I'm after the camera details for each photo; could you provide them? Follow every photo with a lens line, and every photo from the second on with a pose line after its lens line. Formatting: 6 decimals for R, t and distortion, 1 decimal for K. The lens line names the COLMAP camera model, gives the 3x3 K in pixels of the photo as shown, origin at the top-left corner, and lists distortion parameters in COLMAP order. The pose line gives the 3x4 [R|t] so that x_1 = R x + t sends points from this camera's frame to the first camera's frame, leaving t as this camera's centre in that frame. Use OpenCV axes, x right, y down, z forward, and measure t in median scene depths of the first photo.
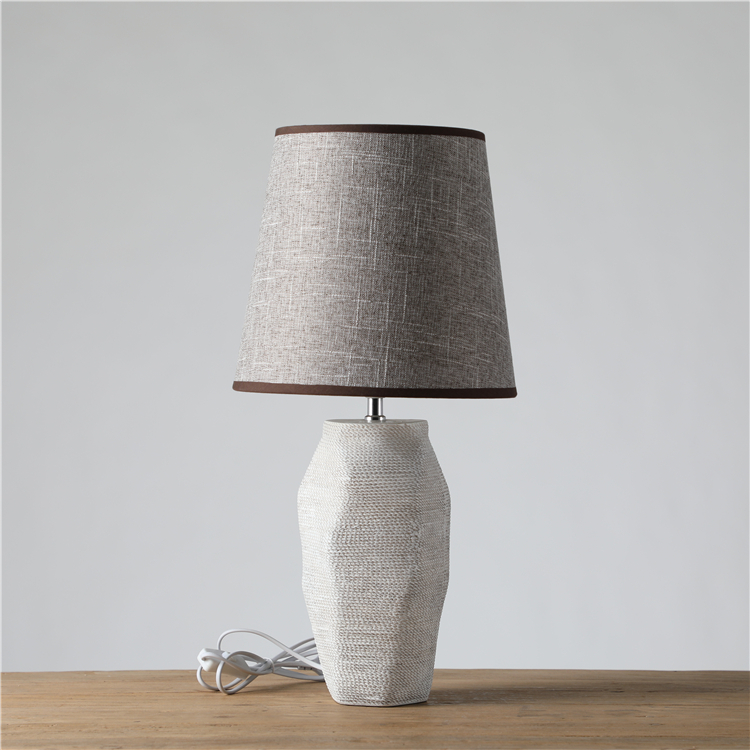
lens RADIAL K [[2407.0, 0, 374.6], [0, 2407.0, 375.9], [0, 0, 1]] dist [-0.413005, 0.000000]
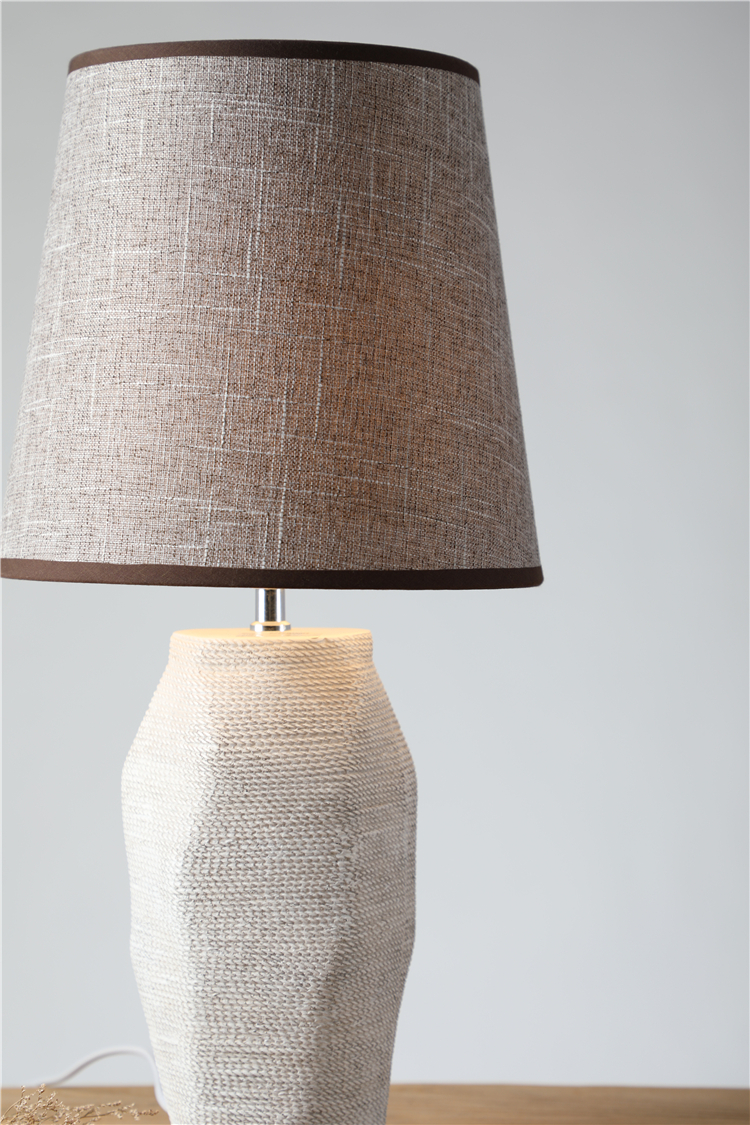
lens RADIAL K [[3360.2, 0, 372.2], [0, 3360.2, 566.8], [0, 0, 1]] dist [0.048320, 0.000000]
pose [[0.999937, -0.005861, 0.009589, 0.016382], [0.005799, 0.999962, 0.006456, -0.000006], [-0.009626, -0.006399, 0.999933, 0.292031]]
